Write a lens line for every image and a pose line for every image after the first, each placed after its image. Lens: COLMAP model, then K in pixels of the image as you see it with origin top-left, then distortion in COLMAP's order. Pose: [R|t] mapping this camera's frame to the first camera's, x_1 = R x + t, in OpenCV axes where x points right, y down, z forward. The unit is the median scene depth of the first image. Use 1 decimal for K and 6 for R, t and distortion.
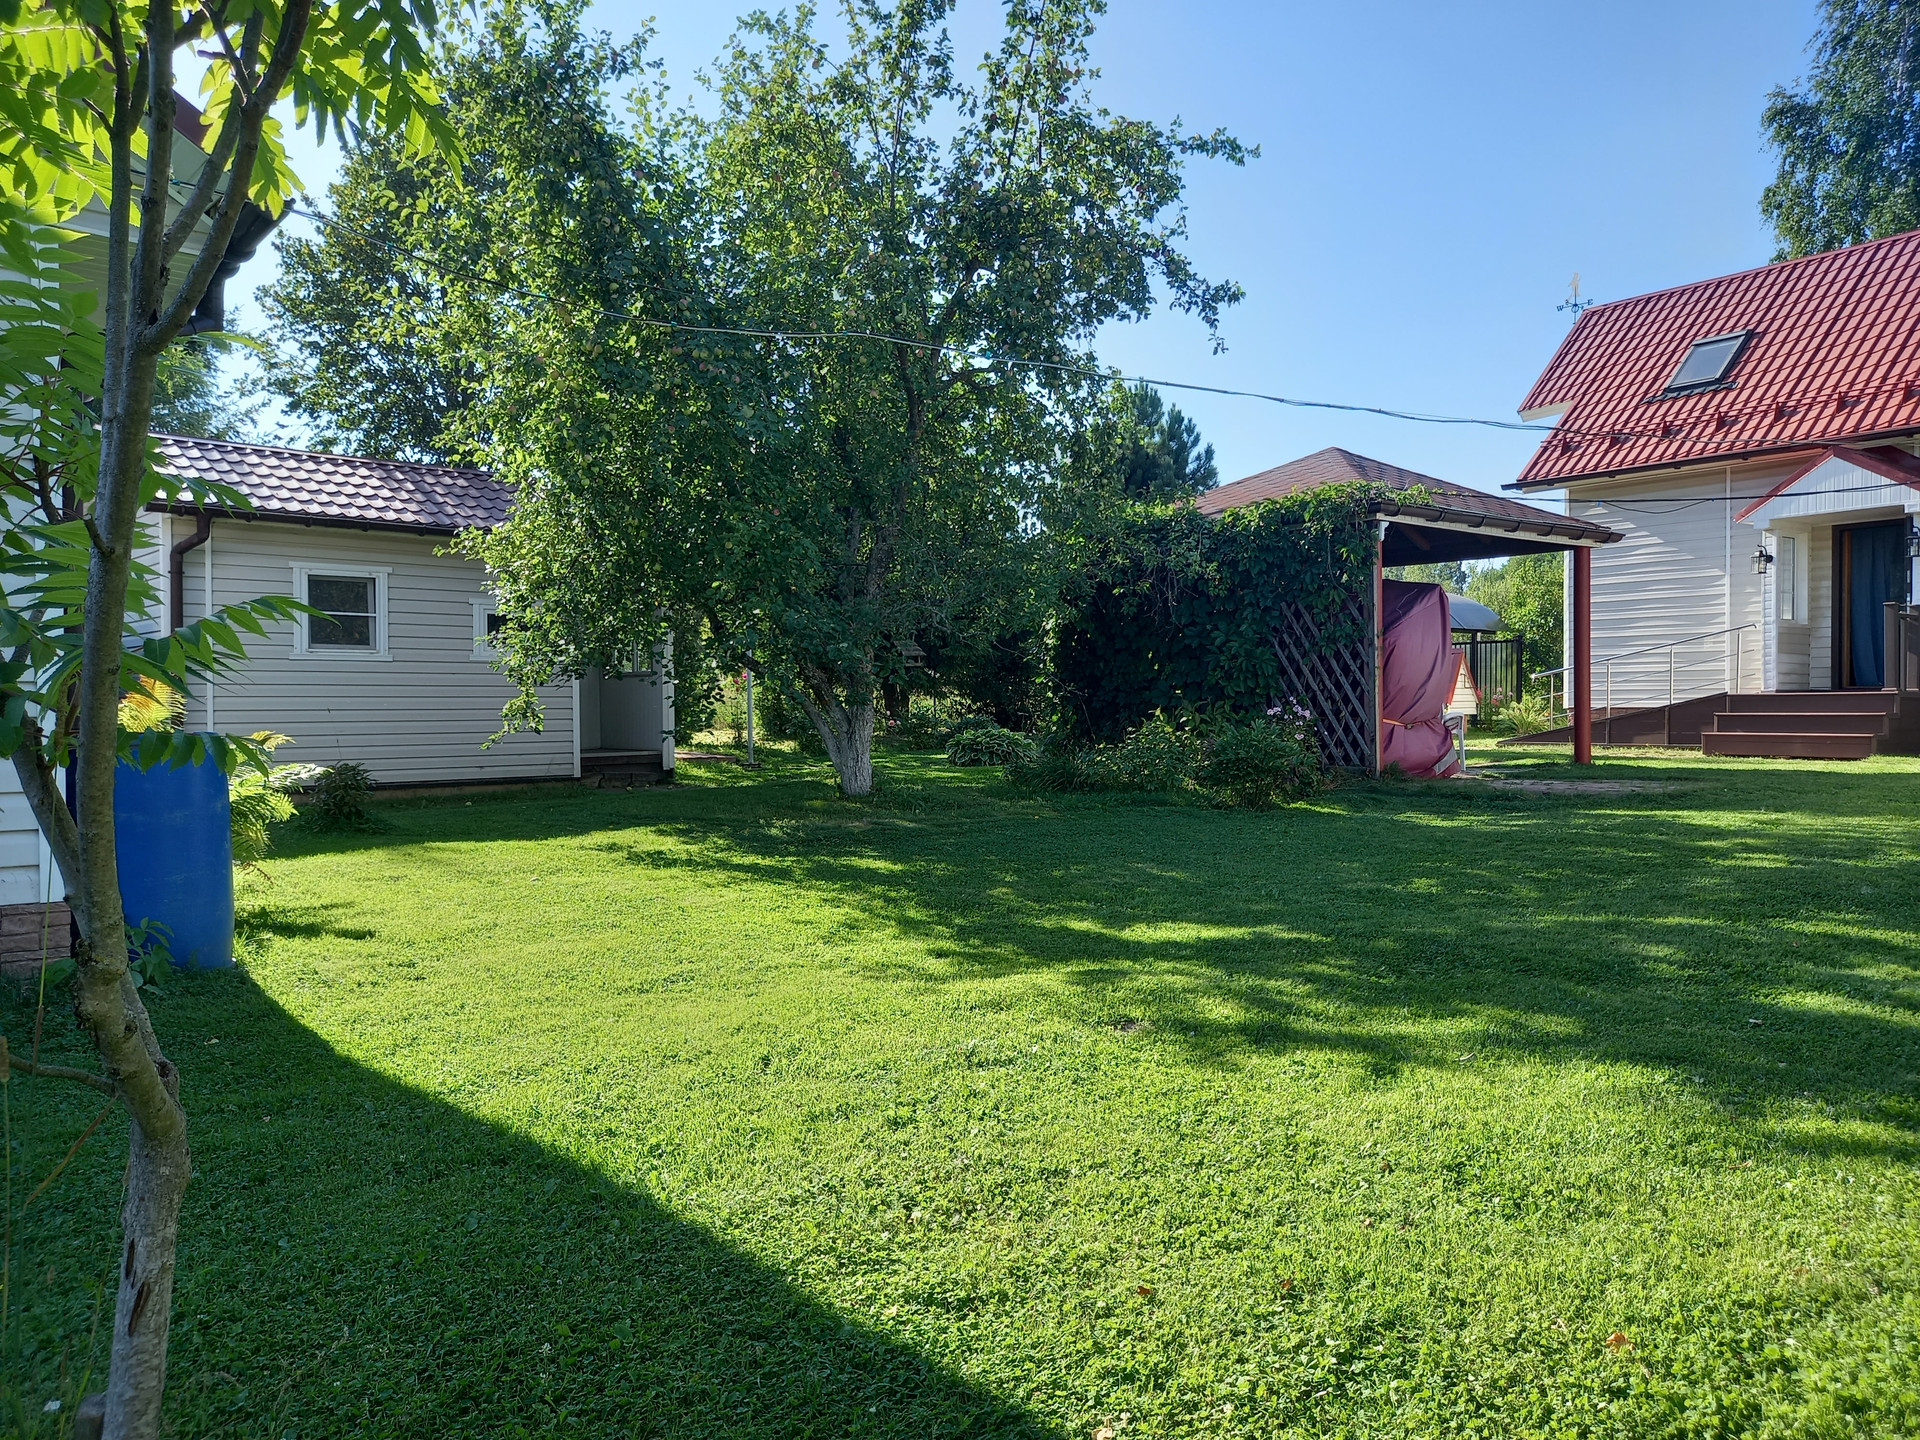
lens RADIAL K [[1387.7, 0, 959.4], [0, 1387.7, 716.6], [0, 0, 1]] dist [0.039345, -0.044091]
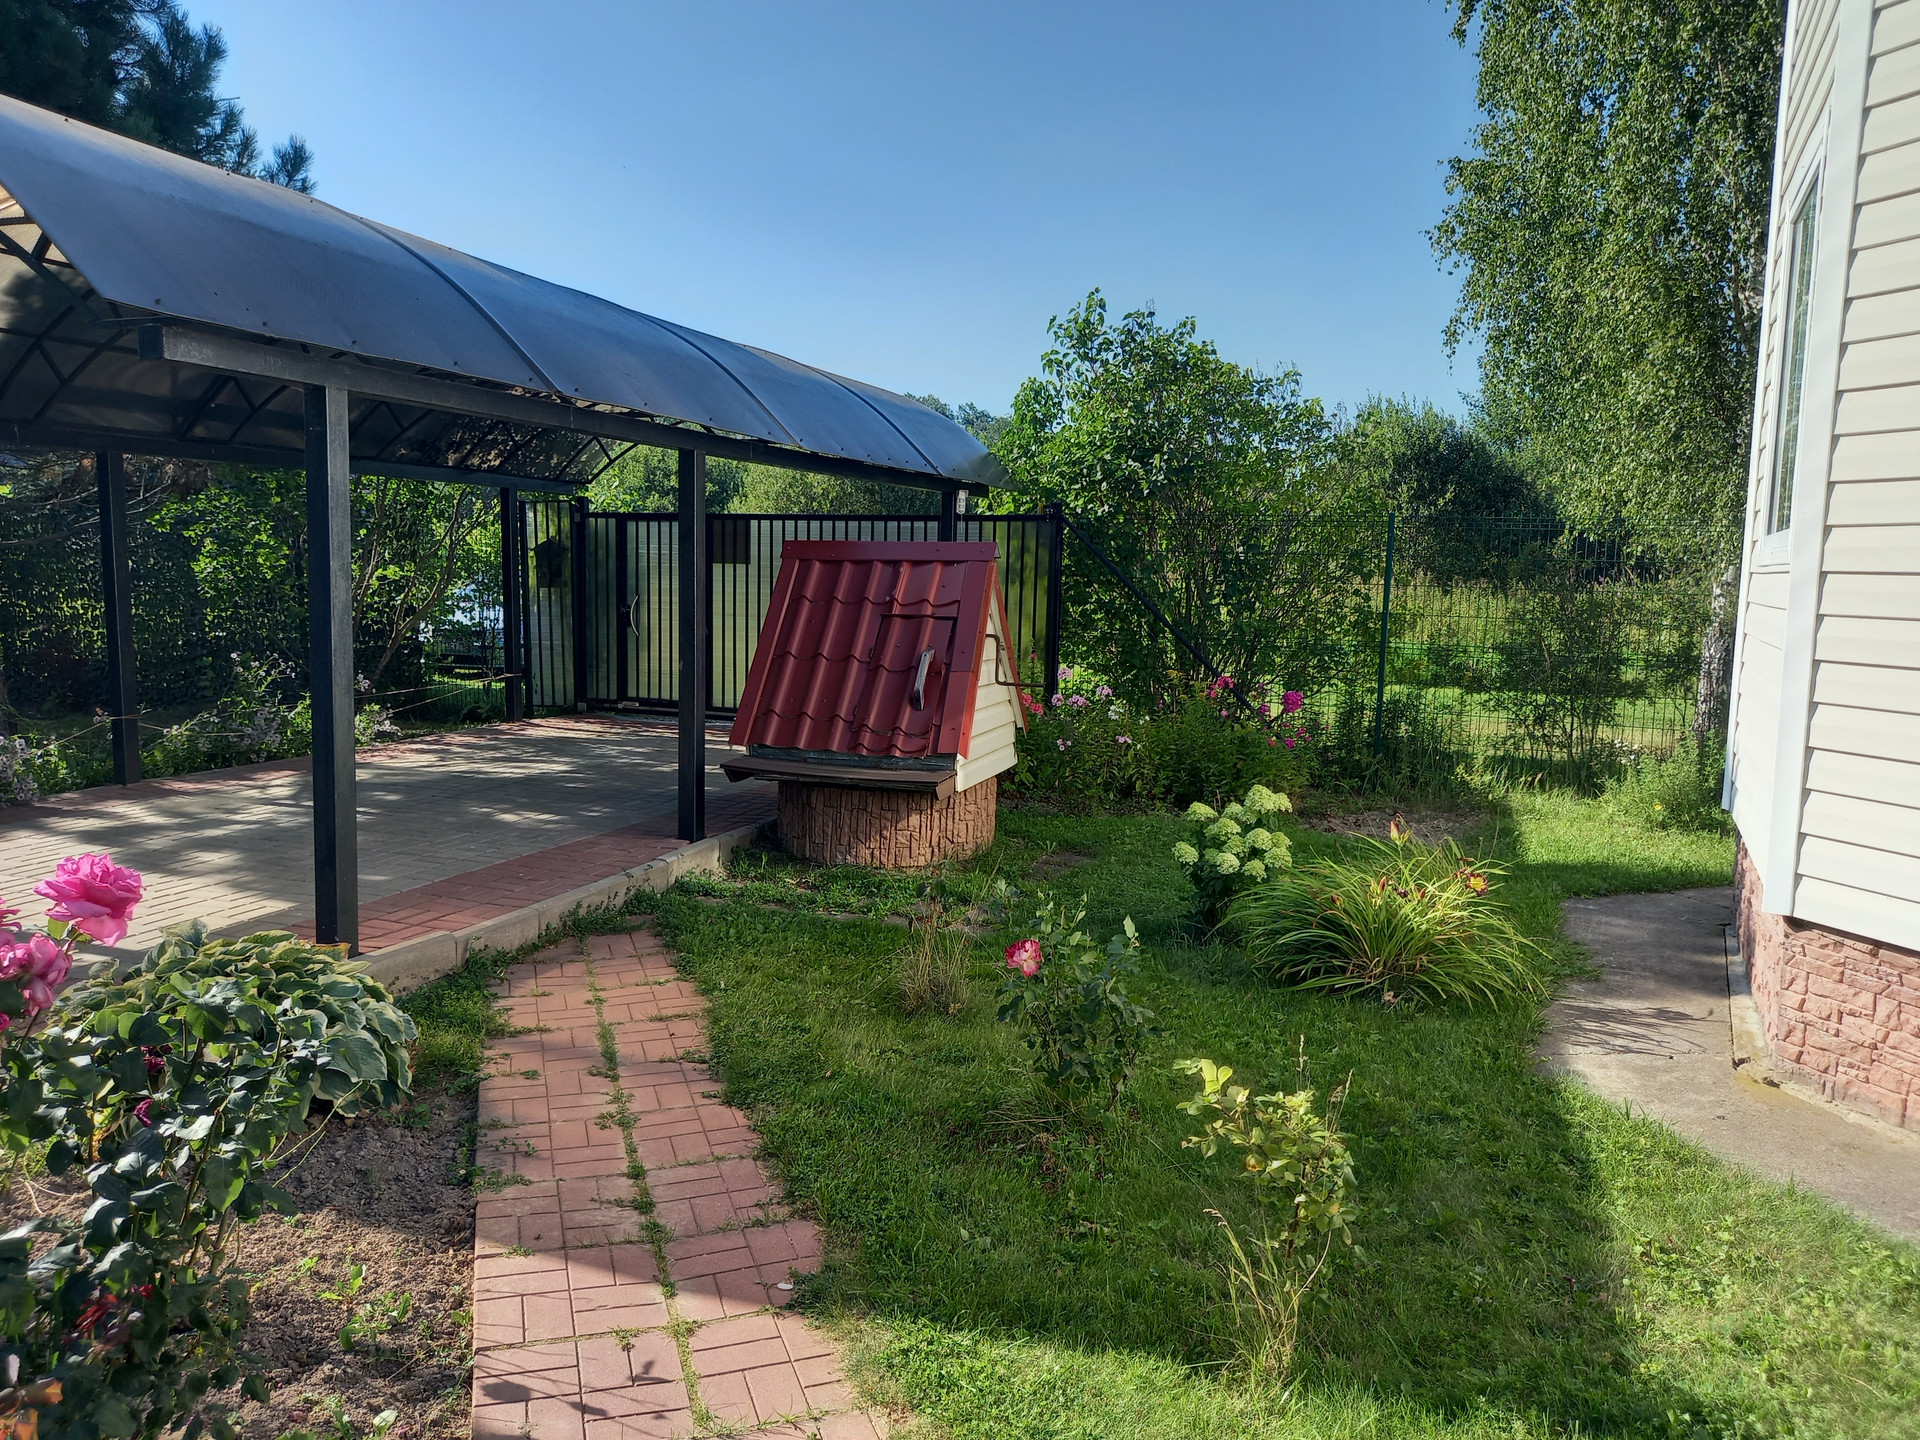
lens RADIAL K [[1387.7, 0, 959.4], [0, 1387.7, 716.6], [0, 0, 1]] dist [0.039345, -0.044091]
pose [[0.875305, -0.032519, 0.482477, 0.302241], [-0.018859, 0.994682, 0.101254, -0.058763], [-0.483204, -0.097727, 0.870037, 1.044500]]
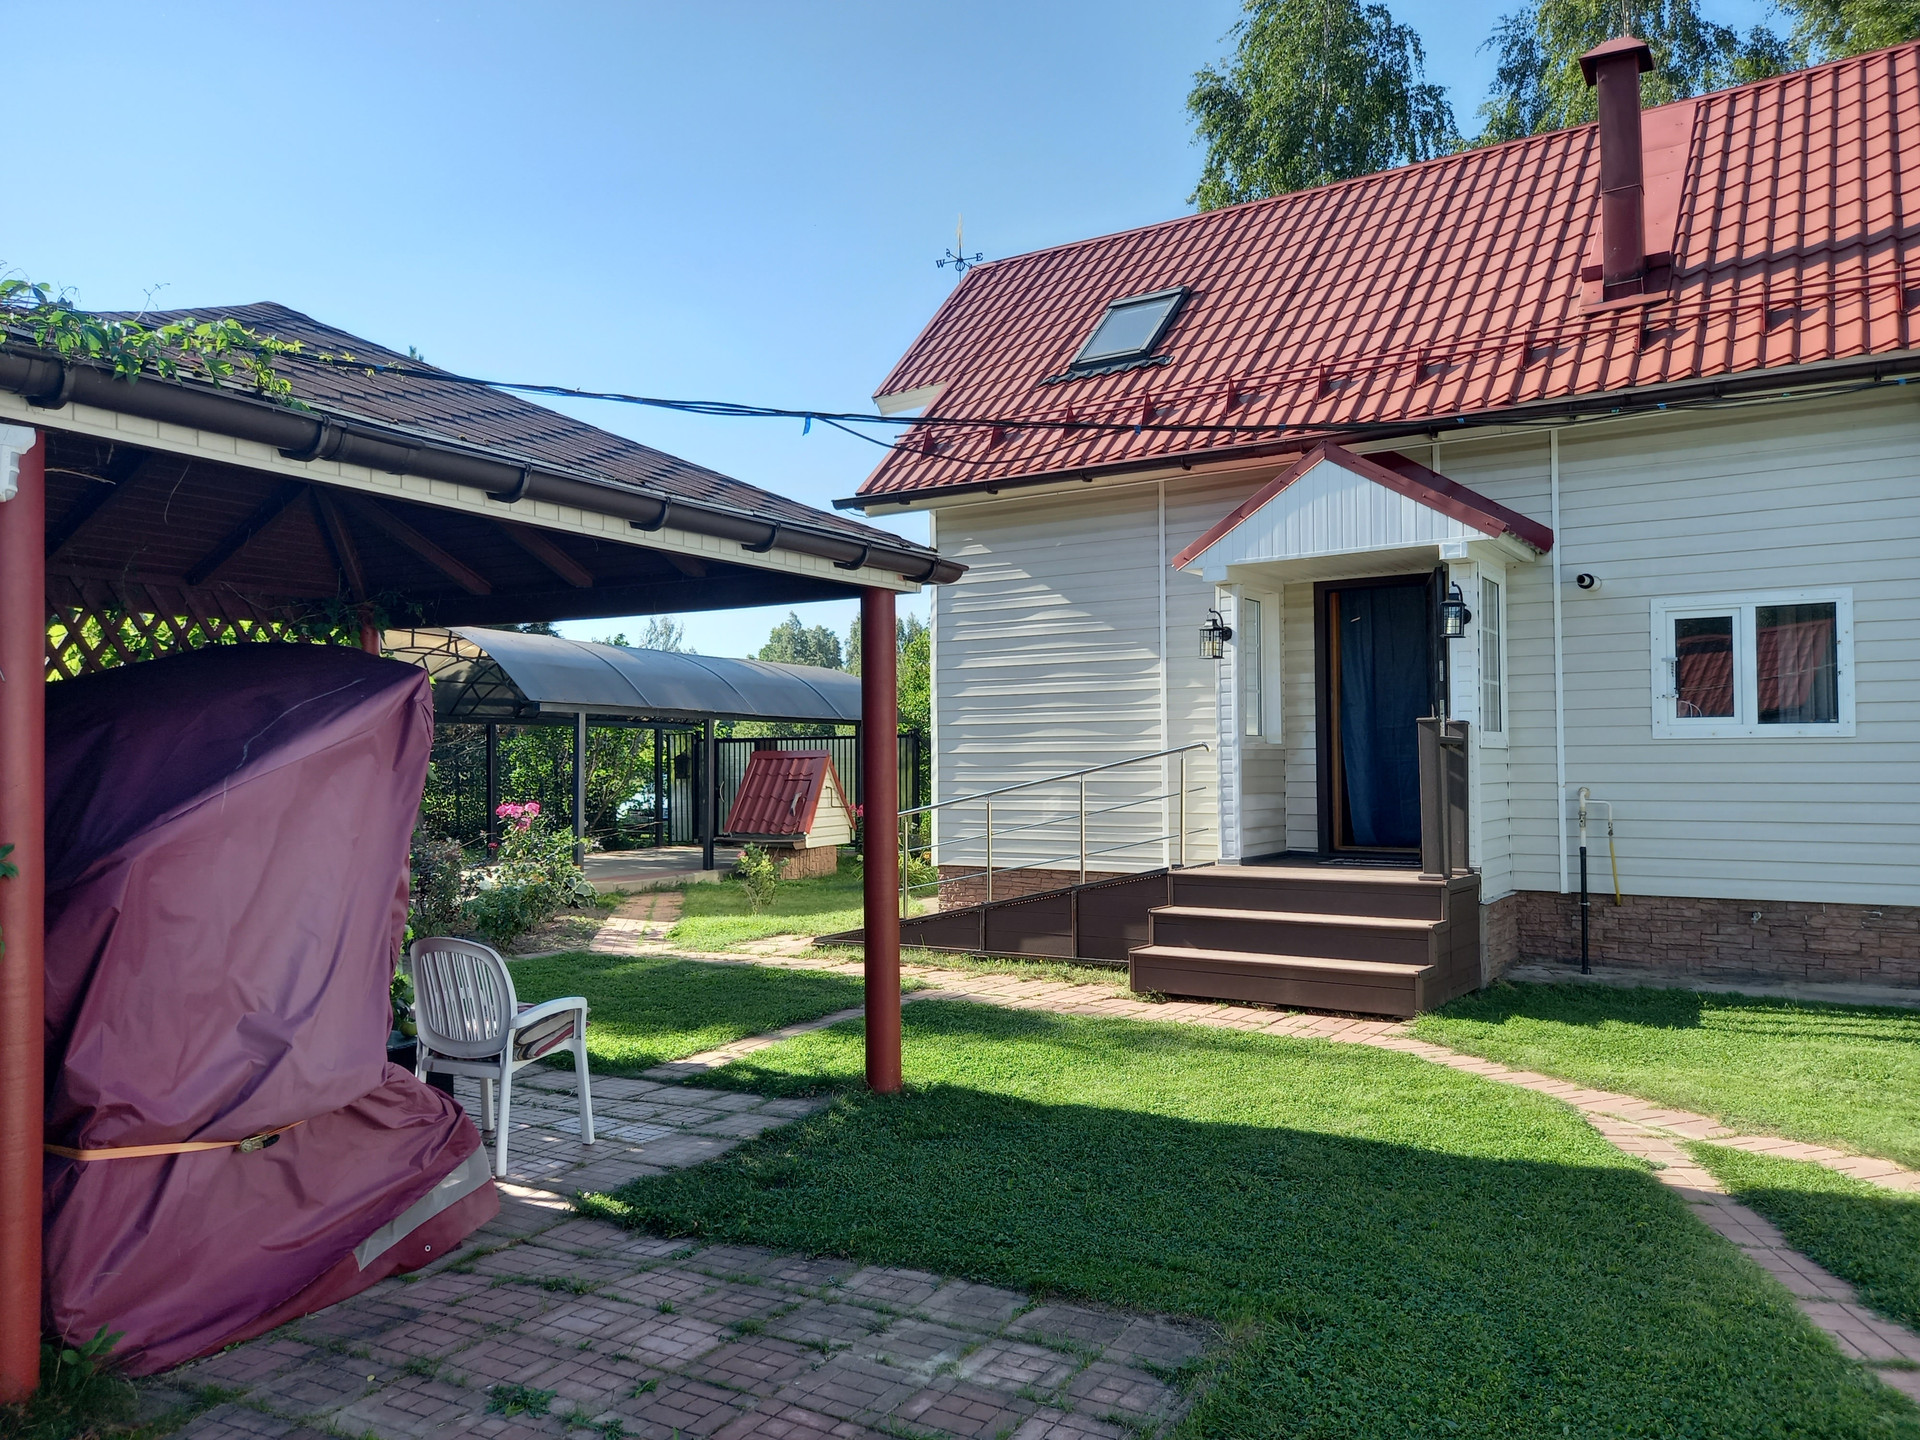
lens RADIAL K [[1387.7, 0, 959.4], [0, 1387.7, 716.6], [0, 0, 1]] dist [0.039345, -0.044091]
pose [[0.934816, 0.010001, 0.354992, 0.241024], [0.006292, 0.998980, -0.044714, -0.047457], [-0.355077, 0.044033, 0.933799, 0.447646]]
